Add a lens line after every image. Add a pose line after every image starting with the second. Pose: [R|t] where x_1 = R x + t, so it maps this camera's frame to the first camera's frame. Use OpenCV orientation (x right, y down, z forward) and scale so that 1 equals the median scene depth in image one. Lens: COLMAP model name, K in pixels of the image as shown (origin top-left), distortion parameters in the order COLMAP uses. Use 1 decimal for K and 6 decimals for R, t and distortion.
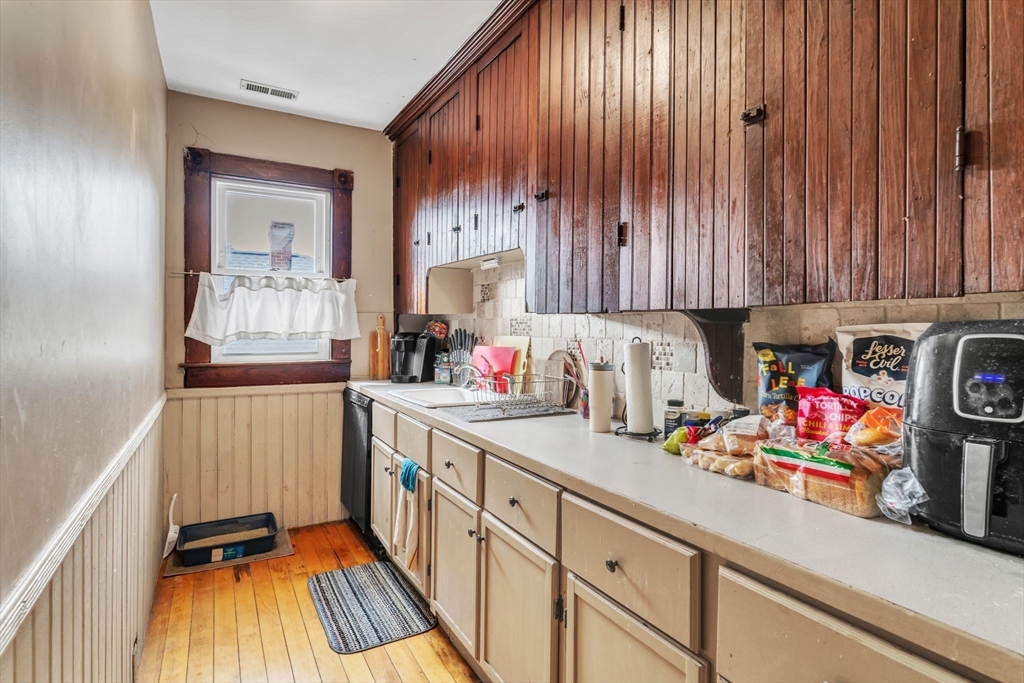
lens RADIAL K [[519.7, 0, 518.5], [0, 519.7, 331.3], [0, 0, 1]] dist [-0.022895, 0.014406]
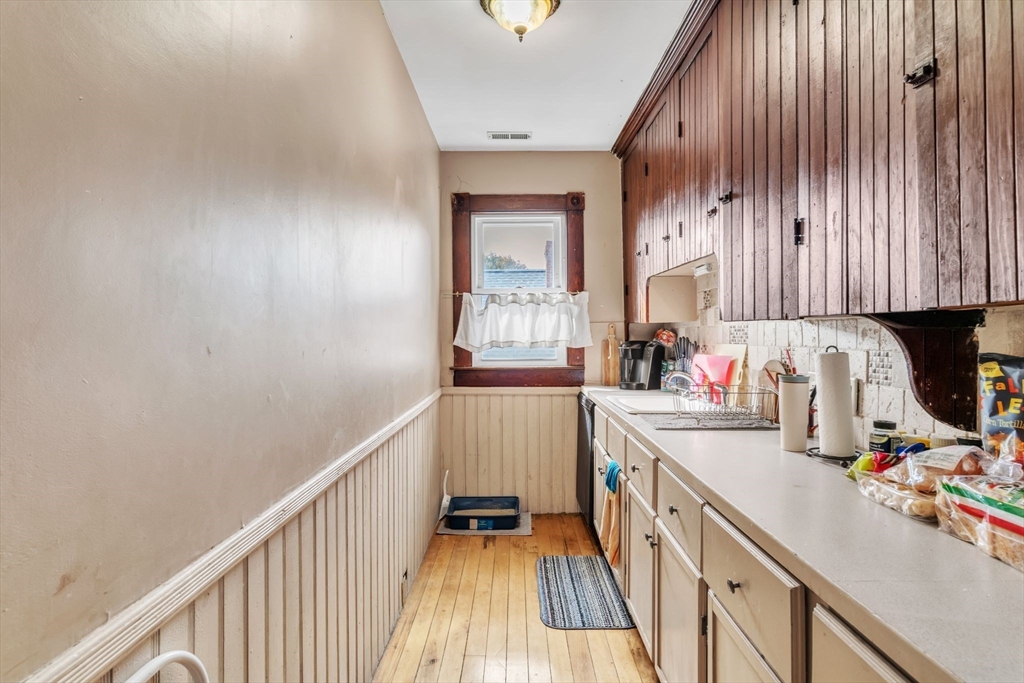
lens RADIAL K [[519.7, 0, 520.4], [0, 519.7, 334.9], [0, 0, 1]] dist [-0.022895, 0.014406]
pose [[0.865721, -0.010470, -0.500417, 0.162138], [0.006621, 0.999933, -0.009468, -0.001945], [0.500482, 0.004883, 0.865733, -0.010676]]
